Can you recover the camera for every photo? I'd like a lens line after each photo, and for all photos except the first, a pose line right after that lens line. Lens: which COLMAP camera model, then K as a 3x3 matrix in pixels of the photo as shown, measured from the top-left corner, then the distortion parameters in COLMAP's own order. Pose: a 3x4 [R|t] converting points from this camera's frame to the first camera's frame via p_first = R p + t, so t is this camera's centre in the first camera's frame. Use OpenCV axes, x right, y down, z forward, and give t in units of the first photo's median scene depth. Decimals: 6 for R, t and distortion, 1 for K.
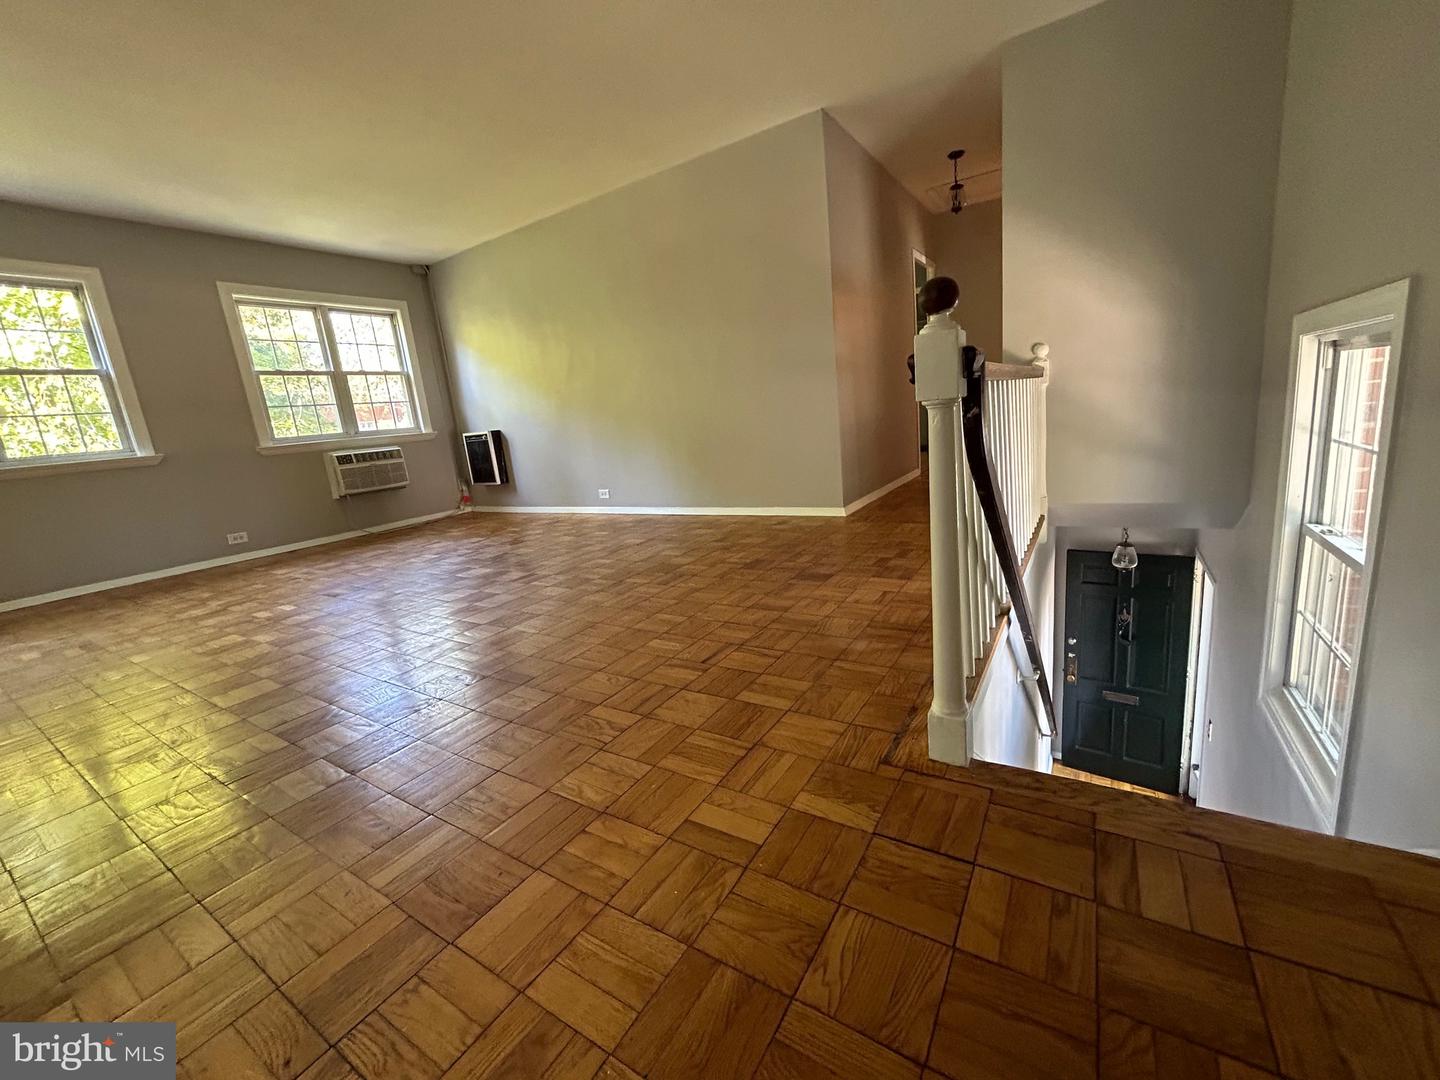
lens RADIAL K [[583.7, 0, 720.0], [0, 583.7, 540.0], [0, 0, 1]] dist [0.000377, -0.000167]
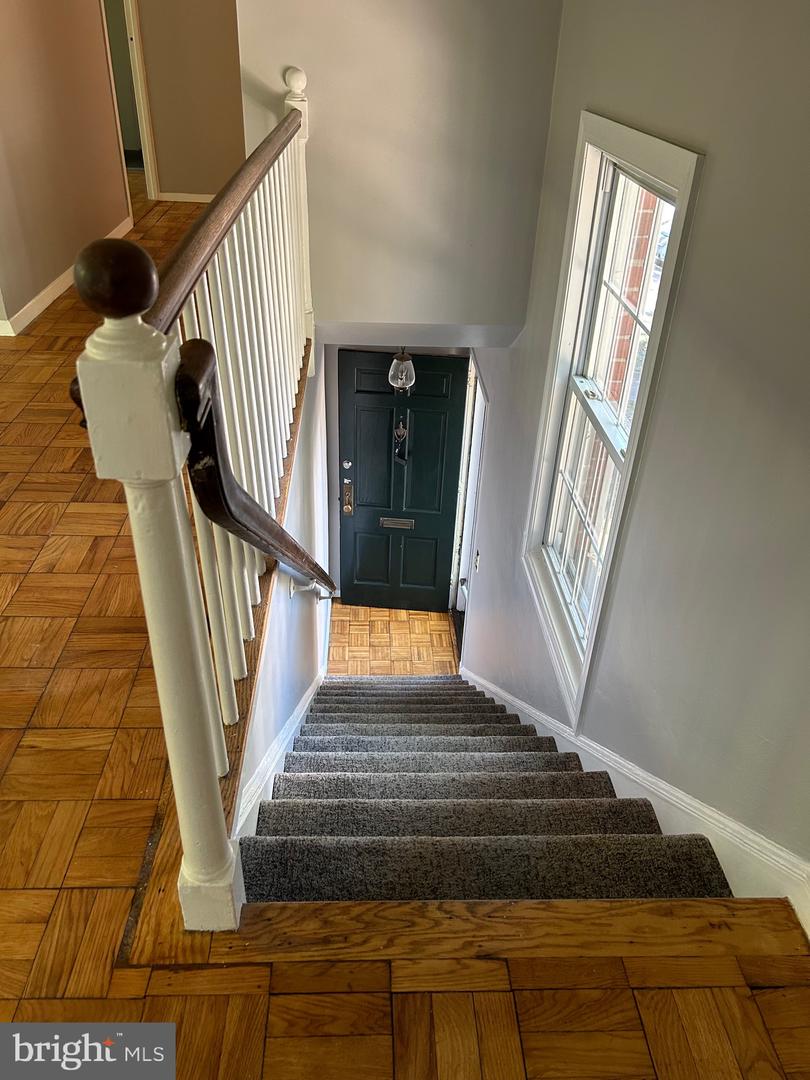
lens RADIAL K [[806.6, 0, 405.0], [0, 806.6, 540.0], [0, 0, 1]] dist [0.059574, -0.060251]
pose [[0.814564, -0.201650, 0.543897, 0.077378], [0.001599, 0.938410, 0.345521, -0.215016], [-0.580072, -0.280579, 0.764717, 0.136463]]
